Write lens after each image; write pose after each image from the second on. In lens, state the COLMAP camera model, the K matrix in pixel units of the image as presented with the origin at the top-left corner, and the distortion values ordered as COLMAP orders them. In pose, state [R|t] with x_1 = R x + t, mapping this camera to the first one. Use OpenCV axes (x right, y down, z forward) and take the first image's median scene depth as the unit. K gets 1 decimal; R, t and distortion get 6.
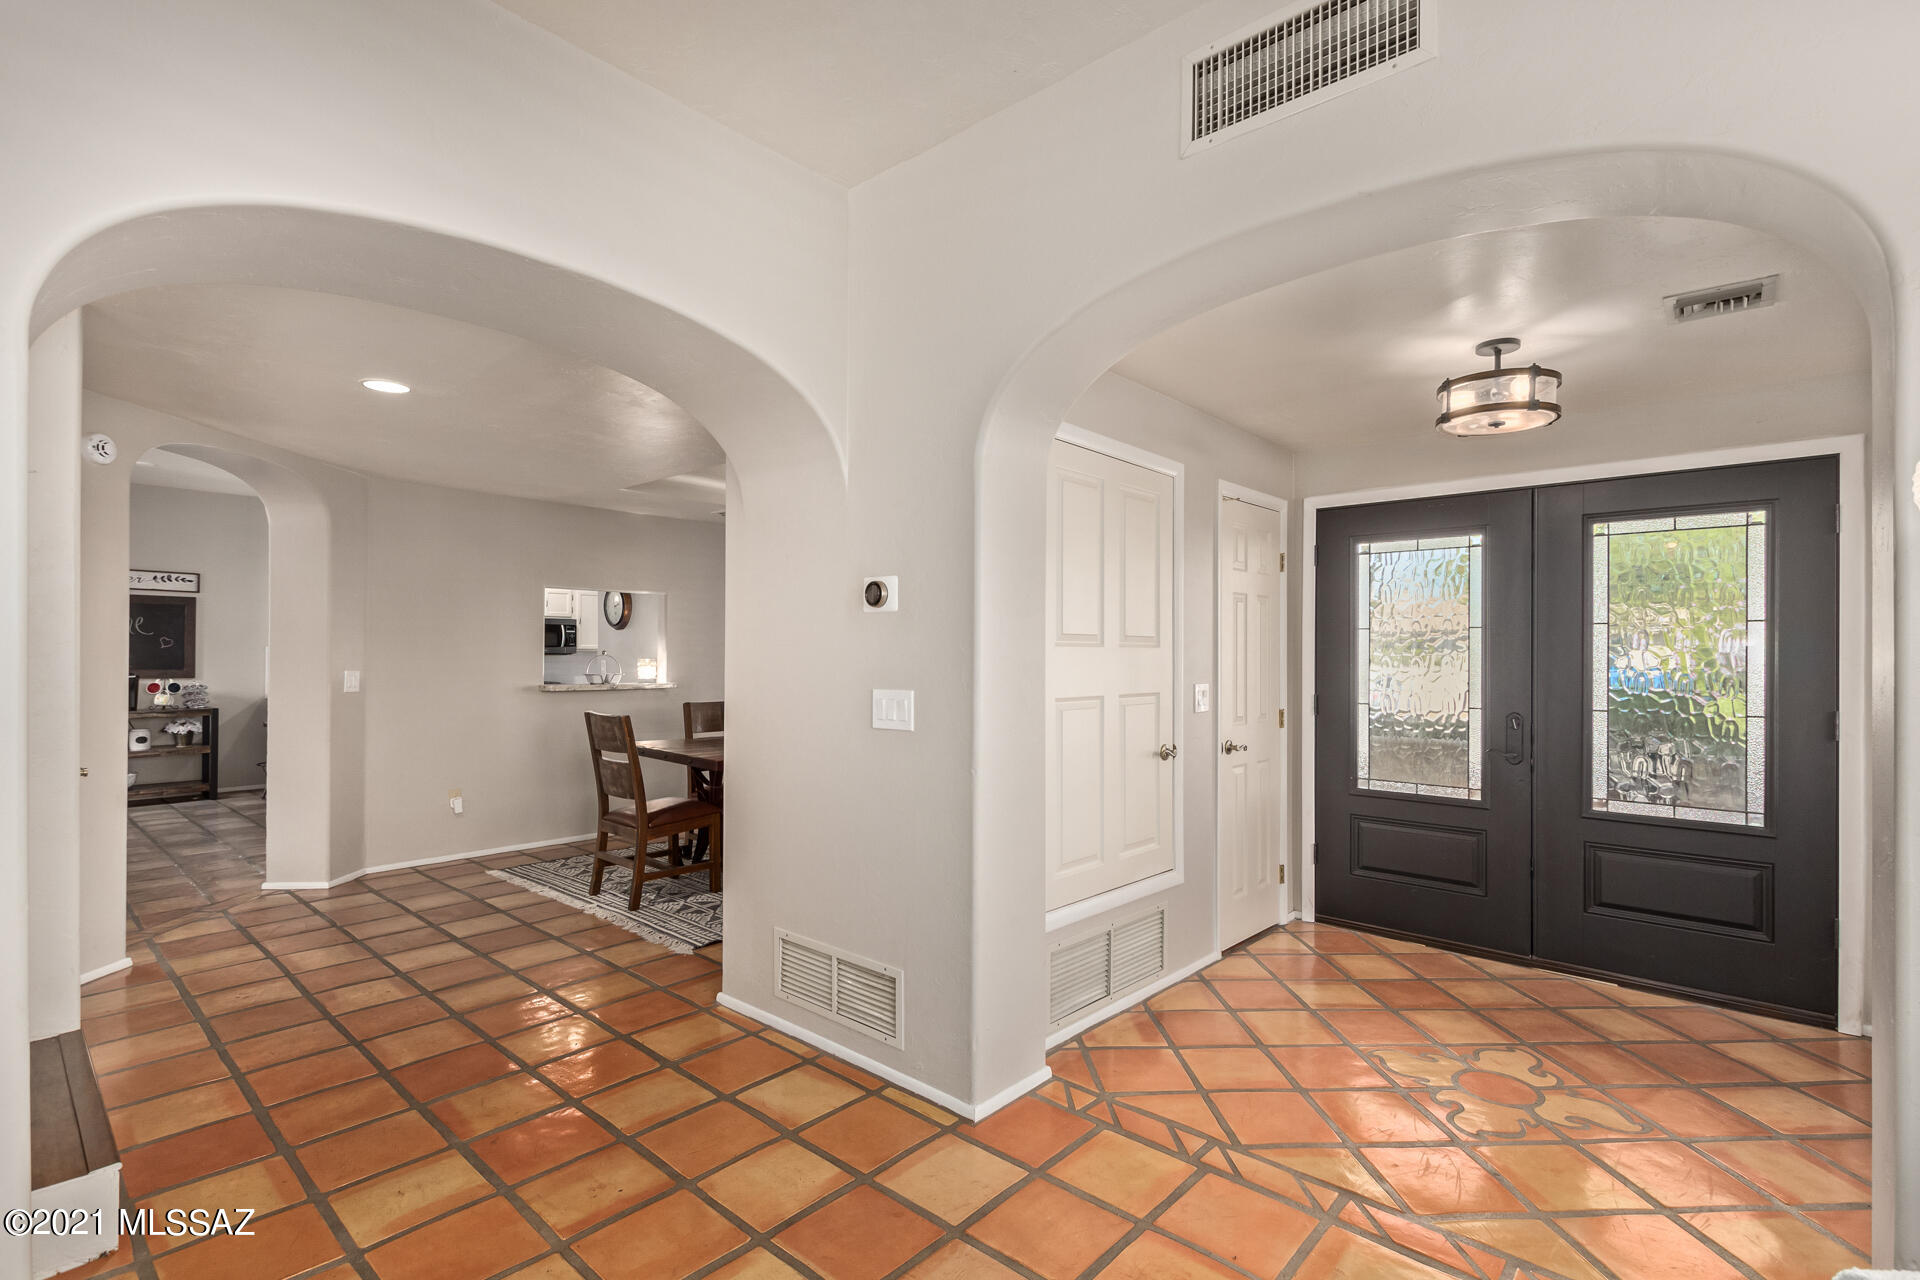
lens RADIAL K [[890.4, 0, 967.9], [0, 890.4, 651.6], [0, 0, 1]] dist [0.006882, -0.000220]
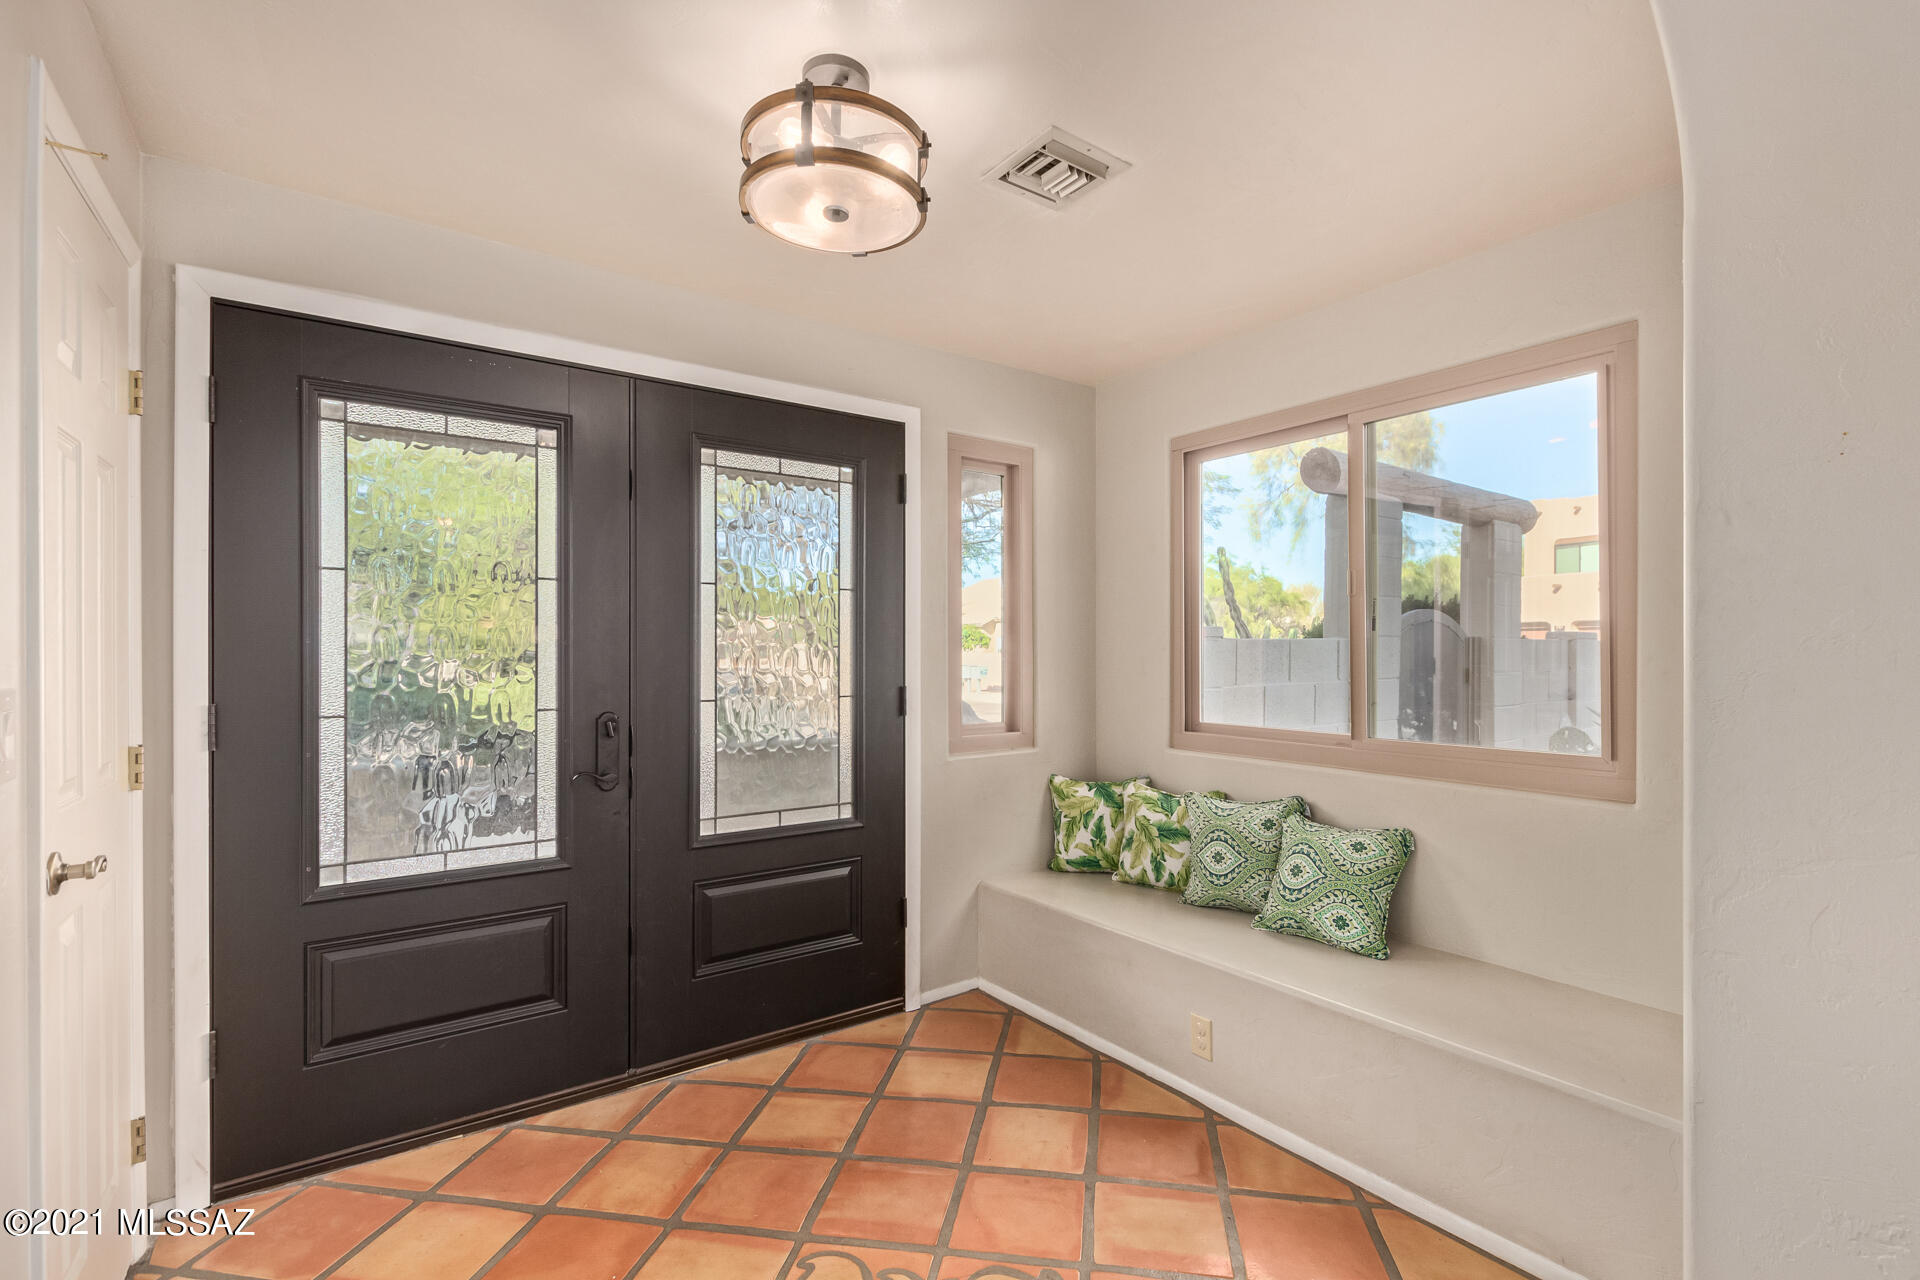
lens RADIAL K [[879.1, 0, 958.7], [0, 879.1, 651.6], [0, 0, 1]] dist [0.007116, -0.000301]
pose [[0.218407, -0.005242, 0.975844, 0.039440], [-0.002352, 0.999980, 0.005898, 0.020543], [-0.975855, -0.003583, 0.218390, 0.640712]]
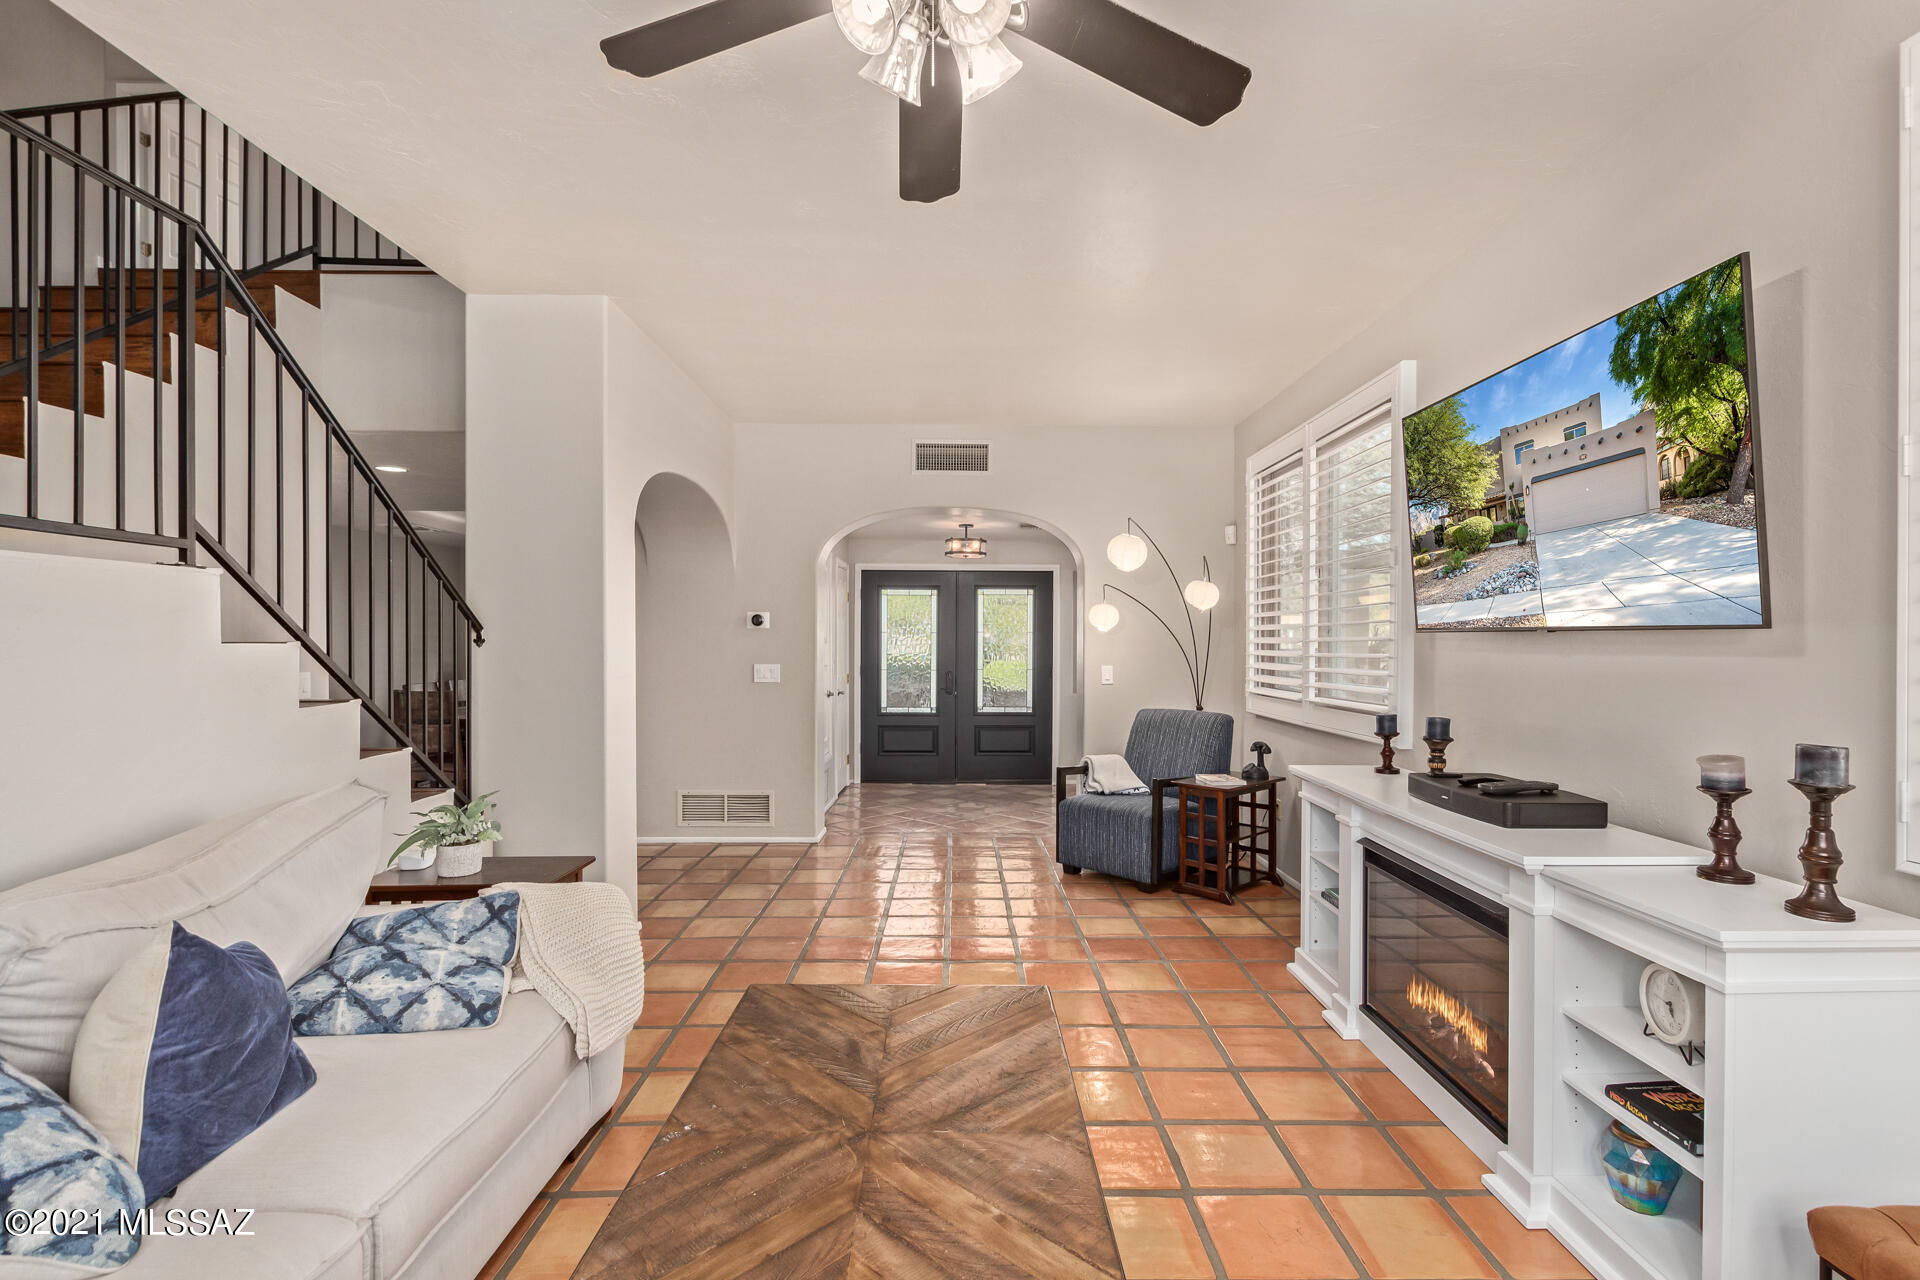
lens RADIAL K [[949.8, 0, 965.5], [0, 949.8, 654.0], [0, 0, 1]] dist [0.013129, -0.000054]
pose [[0.738999, -0.010705, 0.673622, -1.007646], [-0.002838, 0.999815, 0.019001, -0.021749], [-0.673701, -0.015953, 0.738832, -0.820086]]
